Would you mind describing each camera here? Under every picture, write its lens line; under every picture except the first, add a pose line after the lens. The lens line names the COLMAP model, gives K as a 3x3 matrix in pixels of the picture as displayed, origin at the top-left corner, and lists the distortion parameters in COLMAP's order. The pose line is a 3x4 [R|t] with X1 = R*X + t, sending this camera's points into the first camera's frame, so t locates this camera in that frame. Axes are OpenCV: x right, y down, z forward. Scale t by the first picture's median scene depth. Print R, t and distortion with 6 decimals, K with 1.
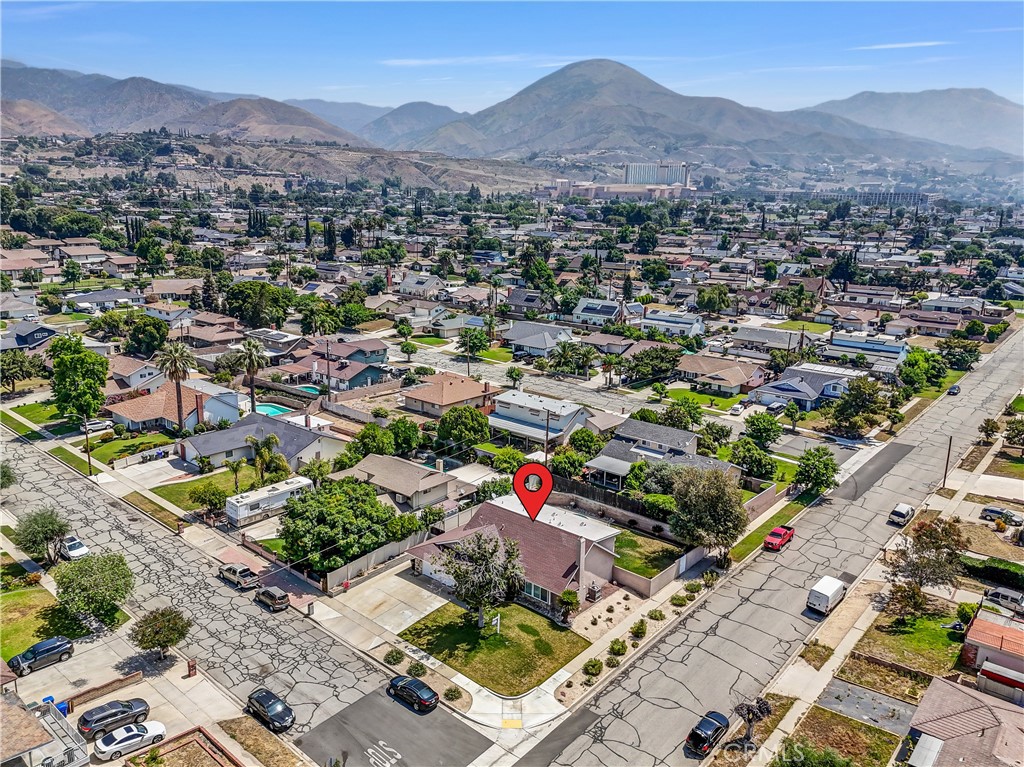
lens RADIAL K [[752.3, 0, 511.4], [0, 752.3, 383.0], [0, 0, 1]] dist [0.055446, -0.041883]
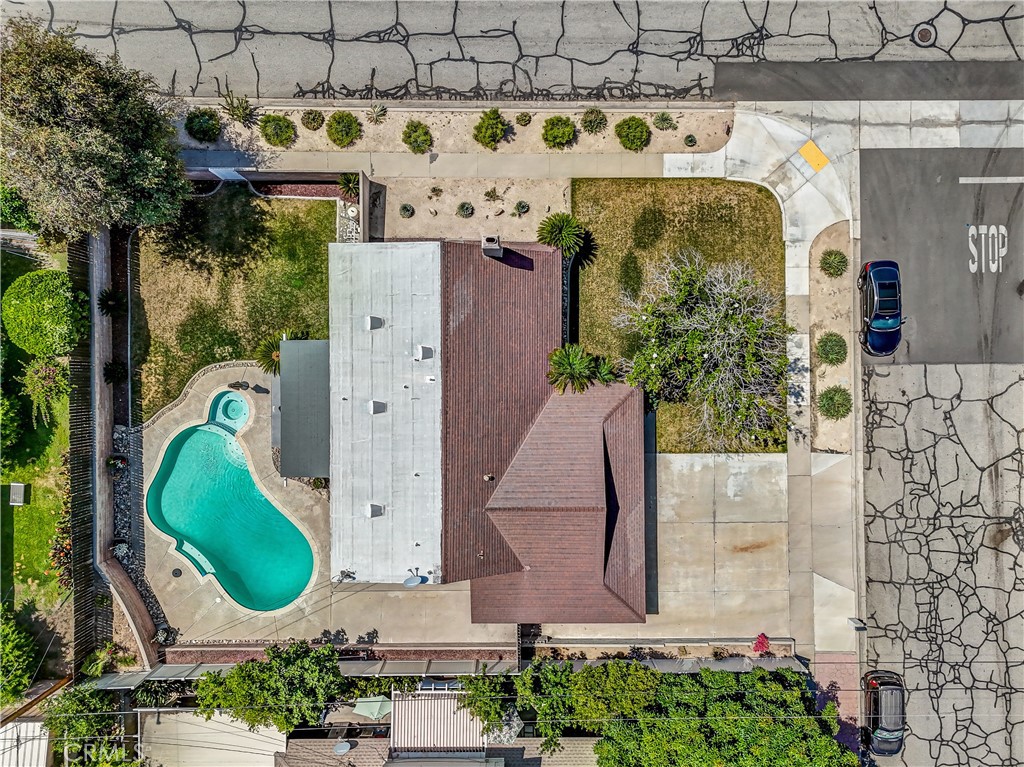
lens RADIAL K [[752.3, 0, 512.6], [0, 752.3, 381.5], [0, 0, 1]] dist [0.055446, -0.041883]
pose [[-0.654831, -0.755166, -0.030333, 0.019075], [0.165967, -0.182839, 0.969033, -0.118444], [-0.737327, 0.629518, 0.245062, 0.493386]]
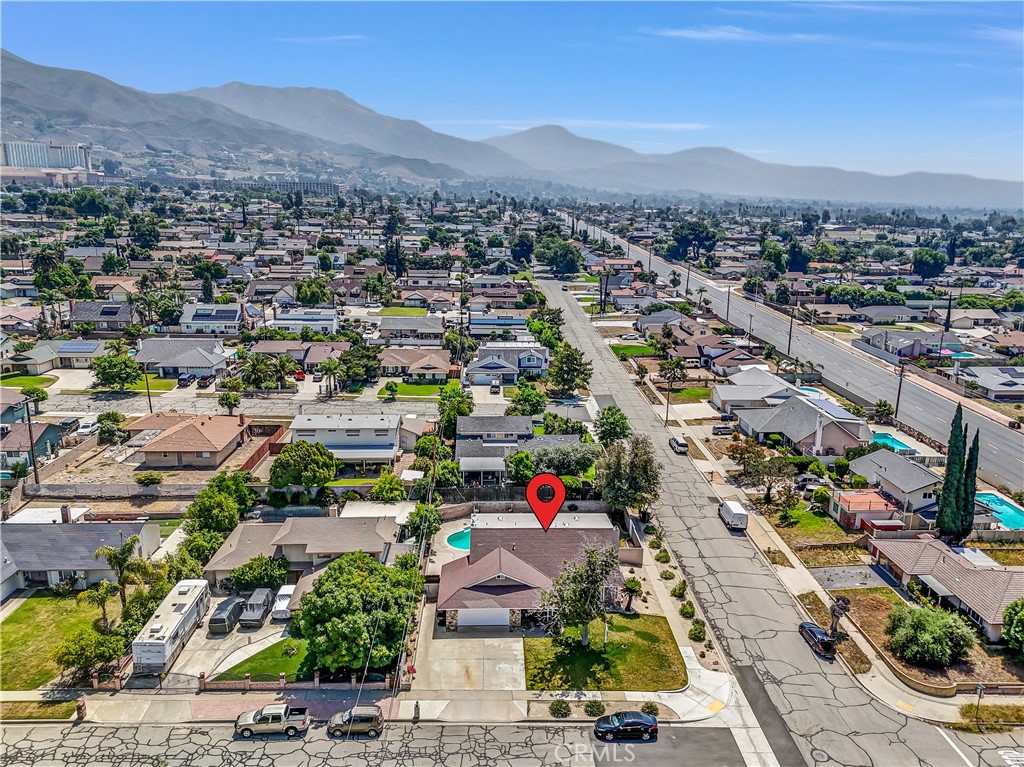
lens RADIAL K [[752.3, 0, 515.8], [0, 752.3, 386.2], [0, 0, 1]] dist [0.055446, -0.041883]
pose [[0.732423, -0.171925, 0.658786, -0.347831], [0.159048, 0.984026, 0.079979, -0.048038], [-0.662013, 0.046201, 0.748067, 0.161481]]
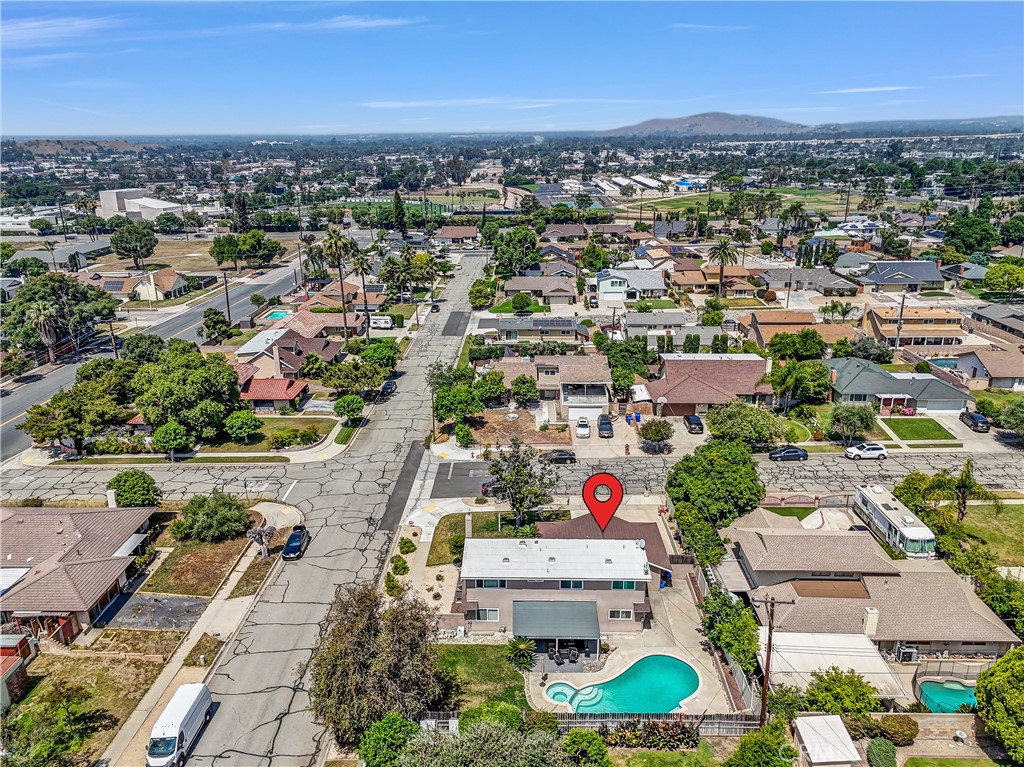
lens RADIAL K [[752.3, 0, 519.2], [0, 752.3, 383.6], [0, 0, 1]] dist [0.055446, -0.041883]
pose [[-0.763529, 0.186268, -0.618327, 0.299805], [-0.163794, 0.870326, 0.464440, -0.185713], [0.624656, 0.455892, -0.634009, 0.807869]]
